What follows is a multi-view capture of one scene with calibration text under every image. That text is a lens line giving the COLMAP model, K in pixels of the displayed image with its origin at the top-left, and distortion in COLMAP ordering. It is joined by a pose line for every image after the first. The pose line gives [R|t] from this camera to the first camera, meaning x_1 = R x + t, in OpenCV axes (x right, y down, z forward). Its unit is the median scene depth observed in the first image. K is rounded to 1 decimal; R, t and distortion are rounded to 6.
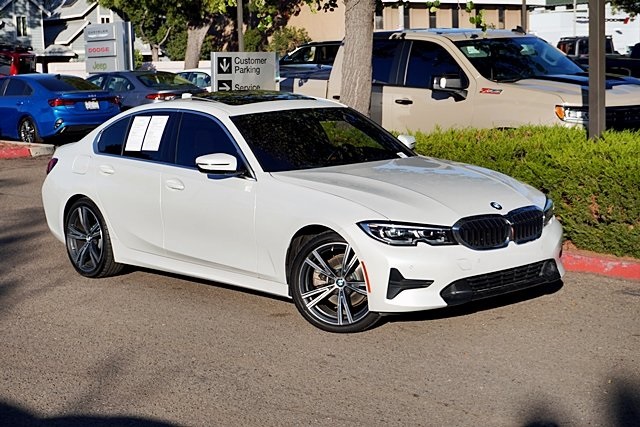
lens RADIAL K [[1203.6, 0, 342.1], [0, 1203.6, 208.7], [0, 0, 1]] dist [0.073913, 0.000000]
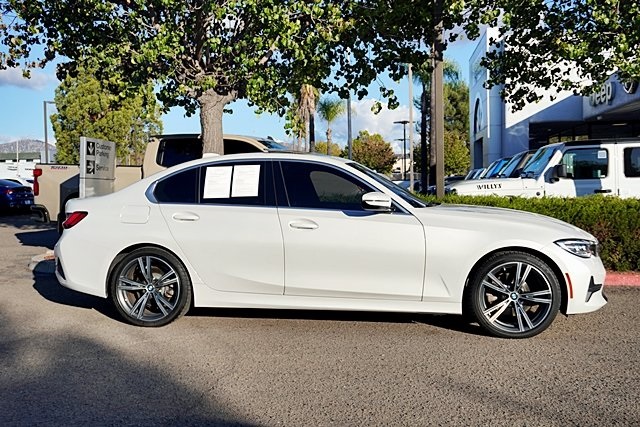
lens RADIAL K [[617.9, 0, 320.7], [0, 617.9, 209.3], [0, 0, 1]] dist [0.013851, 0.000000]
pose [[0.777451, -0.004766, 0.628925, -0.534528], [0.066888, 0.994927, -0.075145, 0.009961], [-0.625376, 0.100490, 0.773826, 0.638019]]
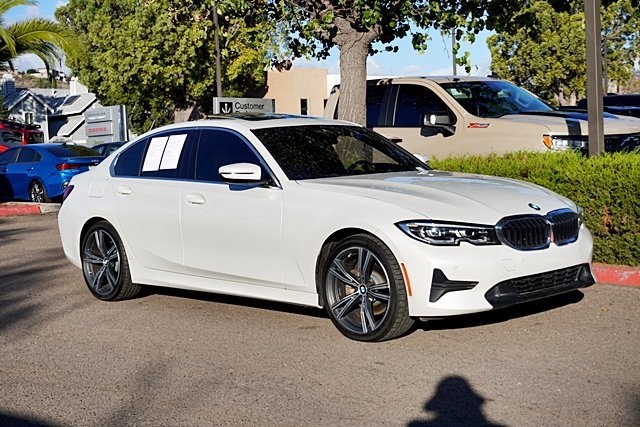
lens RADIAL K [[995.4, 0, 324.4], [0, 995.4, 206.9], [0, 0, 1]] dist [0.033573, 0.000000]
pose [[0.999401, -0.017039, 0.030128, -0.064940], [0.019016, 0.997600, -0.066581, 0.048195], [-0.028921, 0.067114, 0.997326, 0.203491]]
